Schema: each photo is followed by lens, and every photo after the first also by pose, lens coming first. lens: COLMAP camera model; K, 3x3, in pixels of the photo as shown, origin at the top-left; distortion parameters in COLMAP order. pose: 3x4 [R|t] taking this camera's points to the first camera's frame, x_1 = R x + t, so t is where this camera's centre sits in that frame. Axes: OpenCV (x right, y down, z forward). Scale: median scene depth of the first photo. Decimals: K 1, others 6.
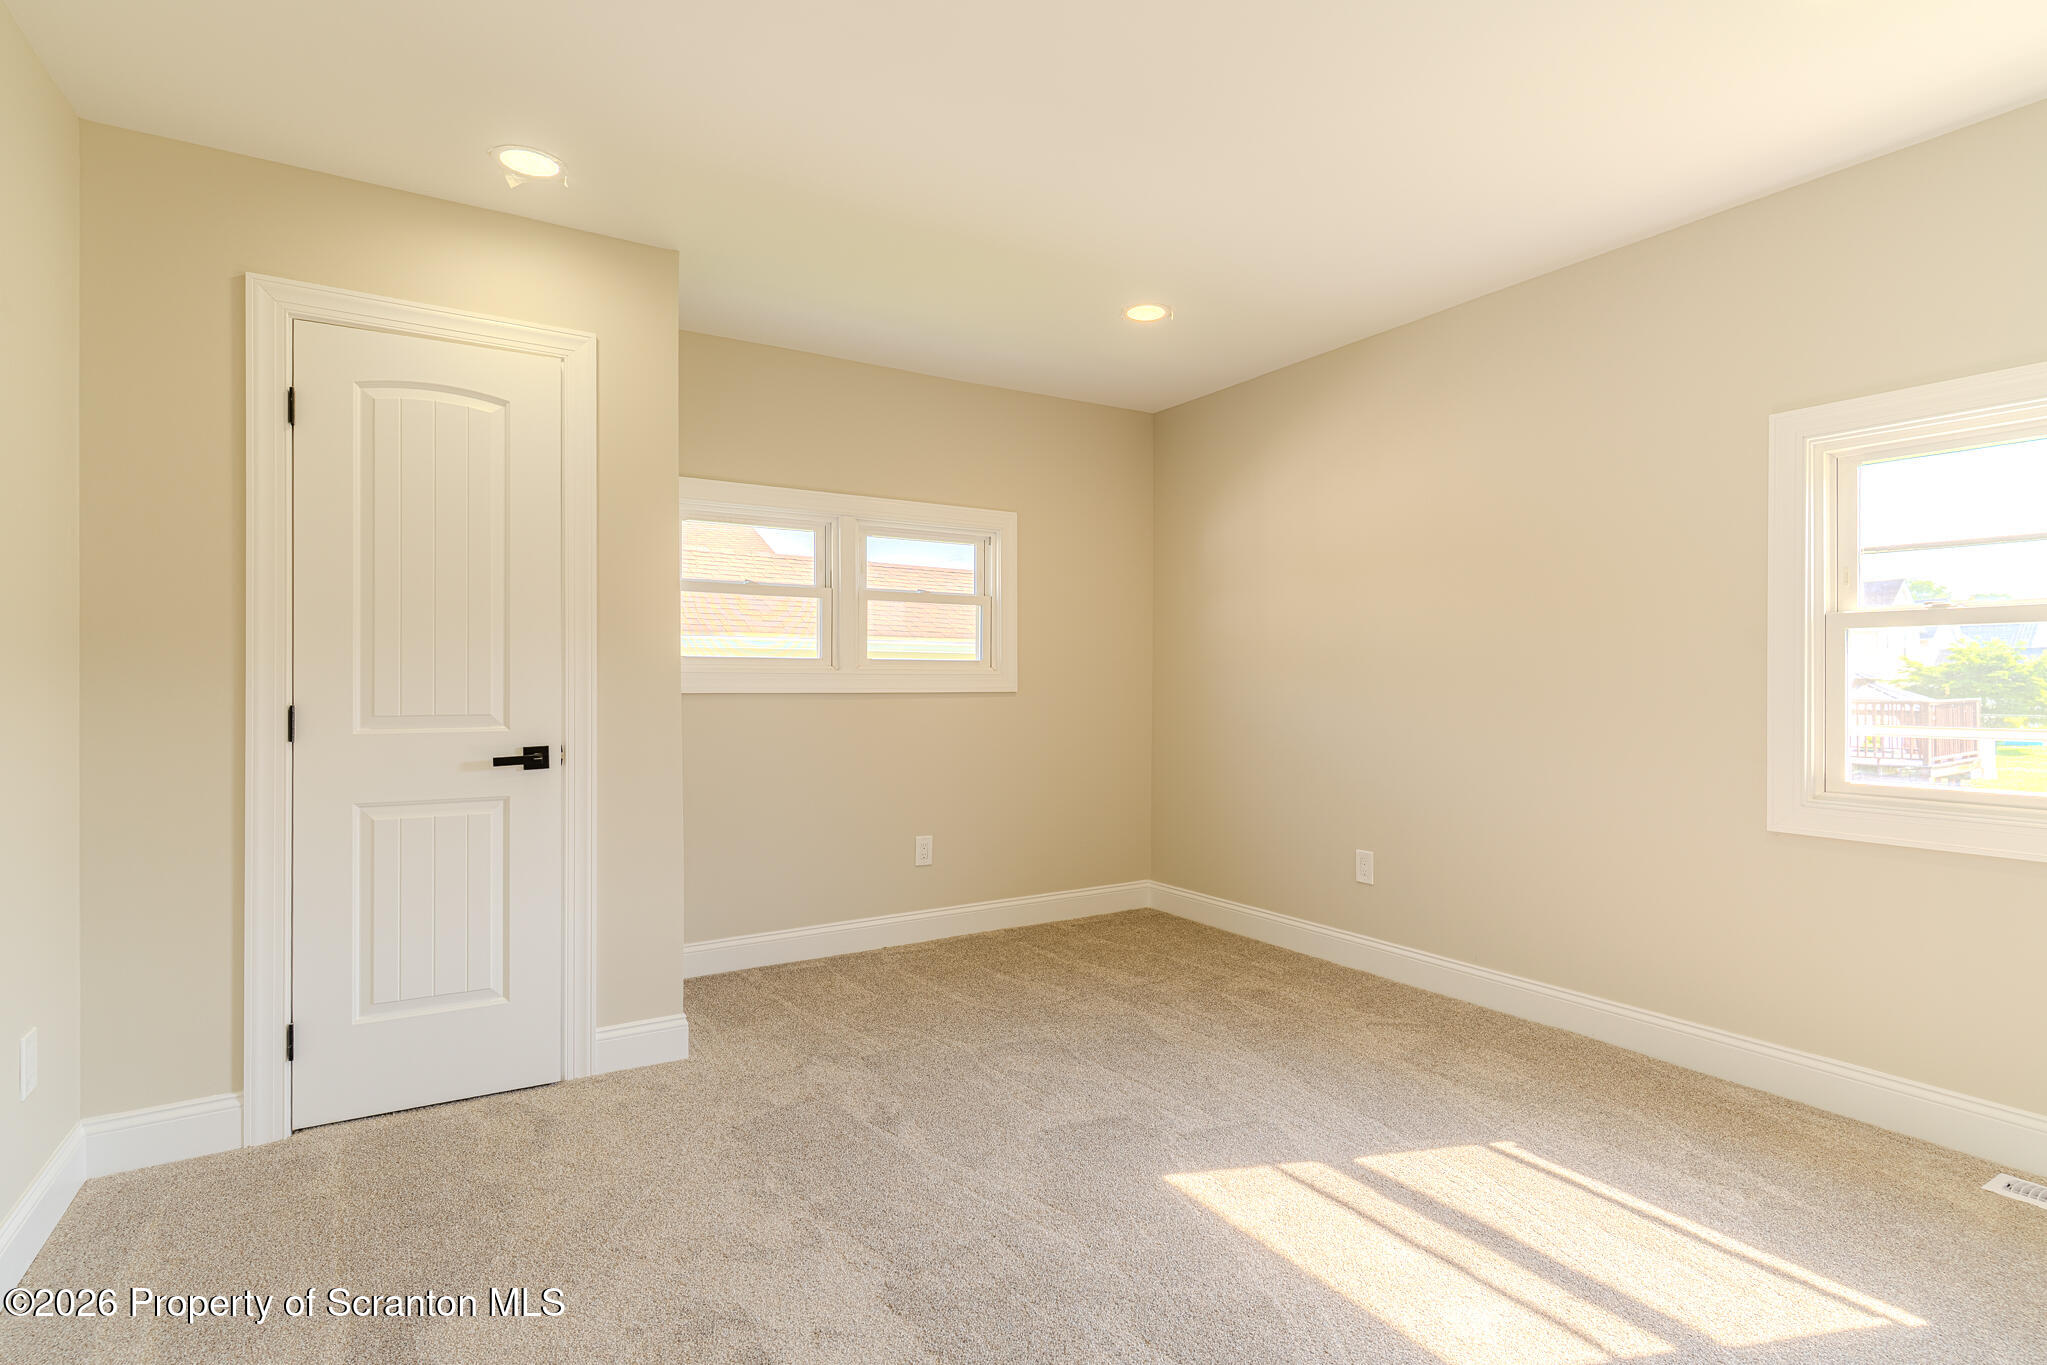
lens RADIAL K [[1007.9, 0, 1036.6], [0, 1007.9, 676.9], [0, 0, 1]] dist [0.001454, 0.000188]
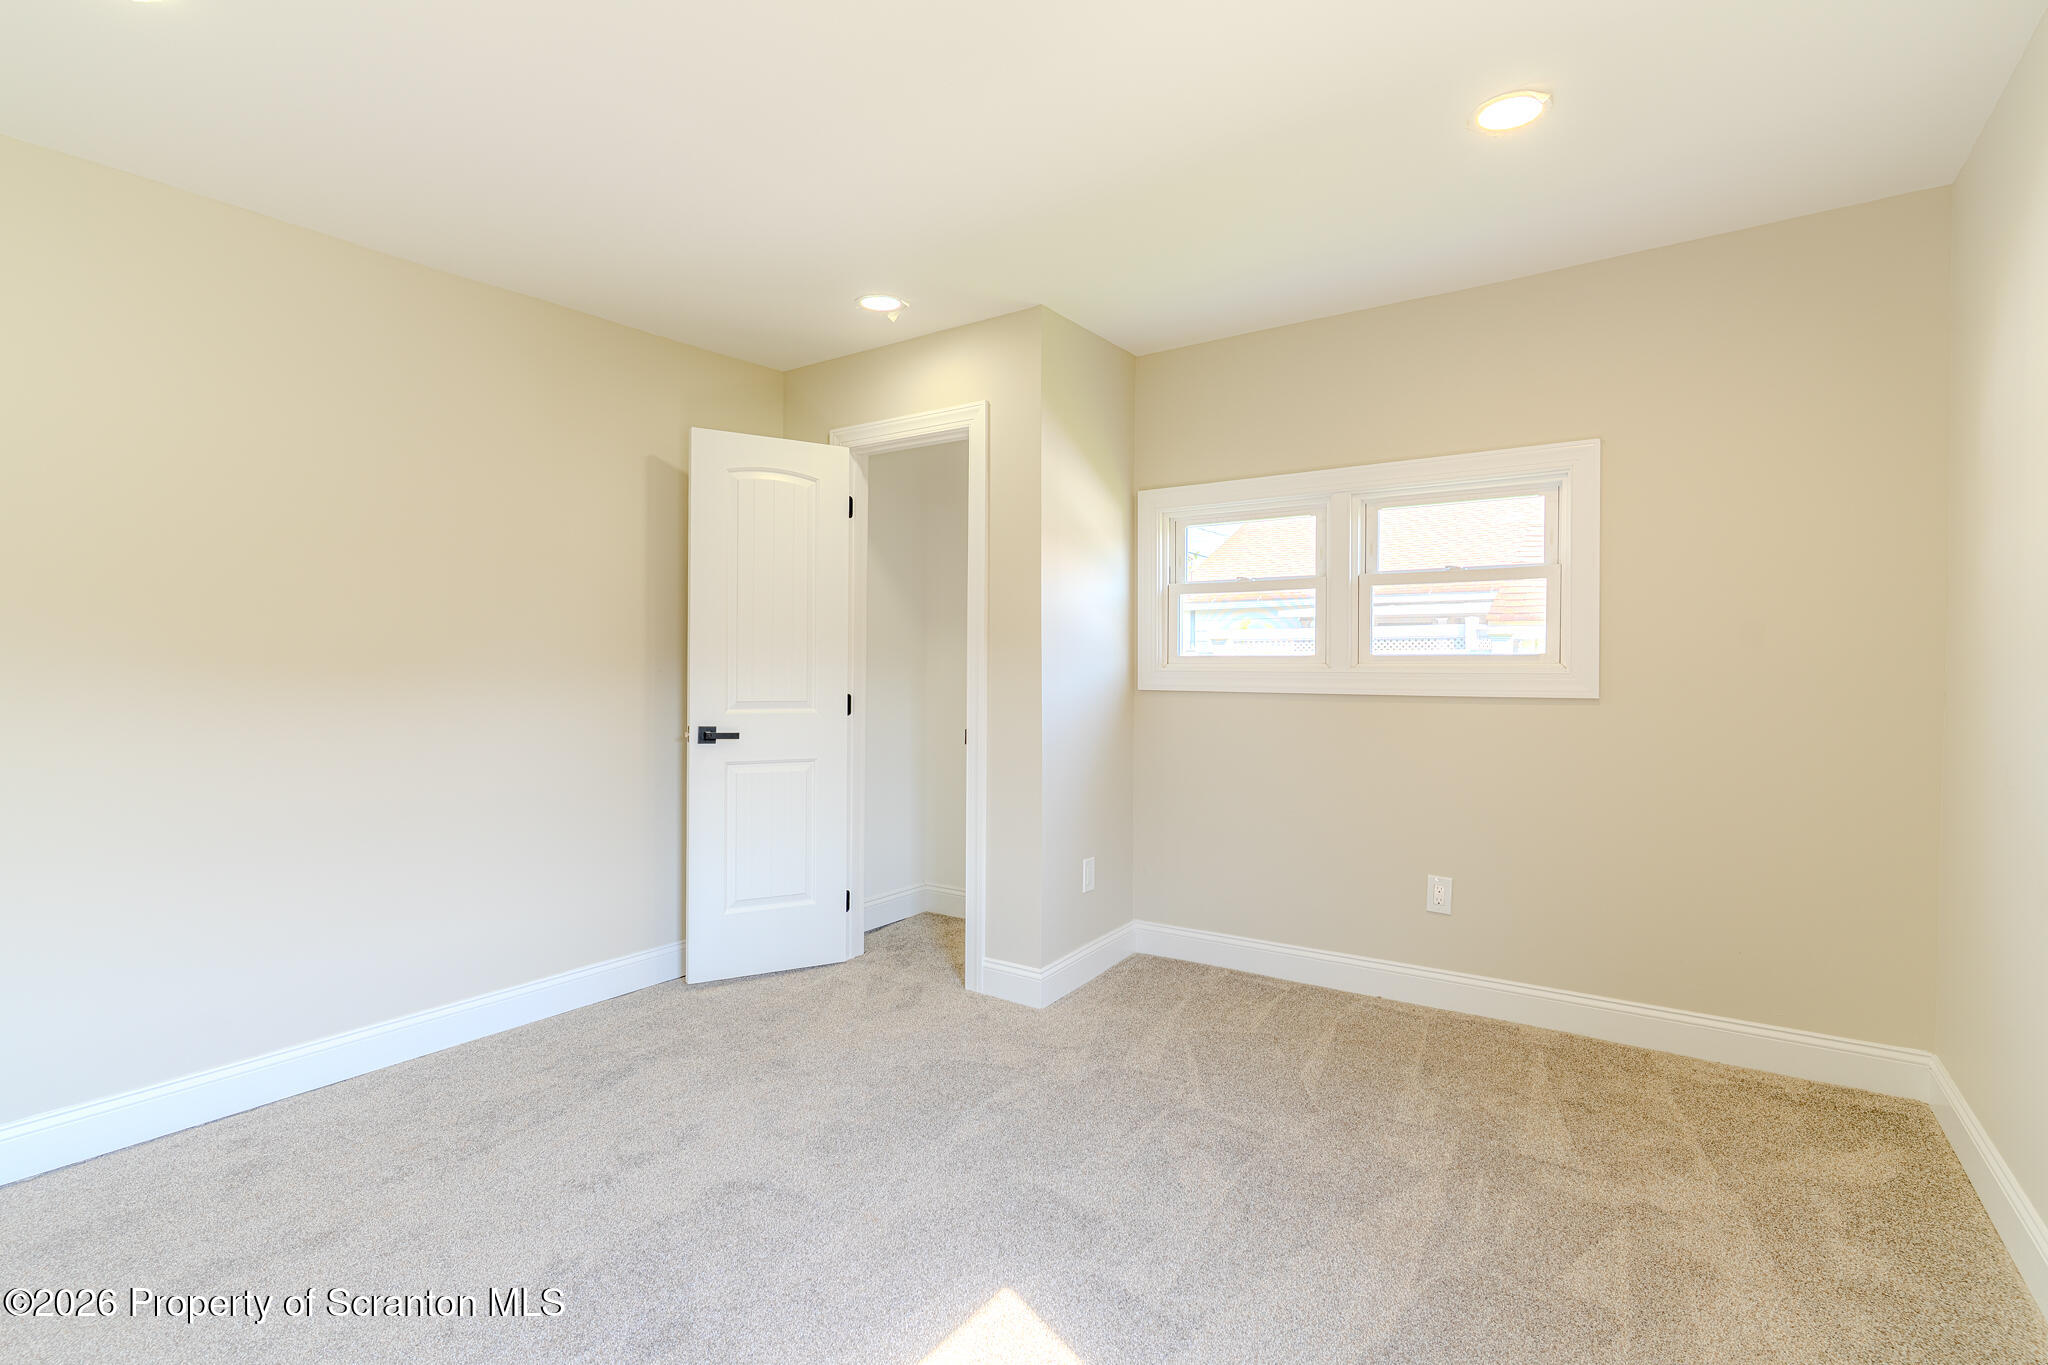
lens RADIAL K [[1008.4, 0, 1032.3], [0, 1008.4, 677.0], [0, 0, 1]] dist [0.001454, 0.000188]
pose [[0.379926, 0.008408, -0.924979, 0.606999], [-0.006621, 0.999958, 0.006370, -0.002434], [0.924993, 0.003704, 0.379965, 0.486204]]
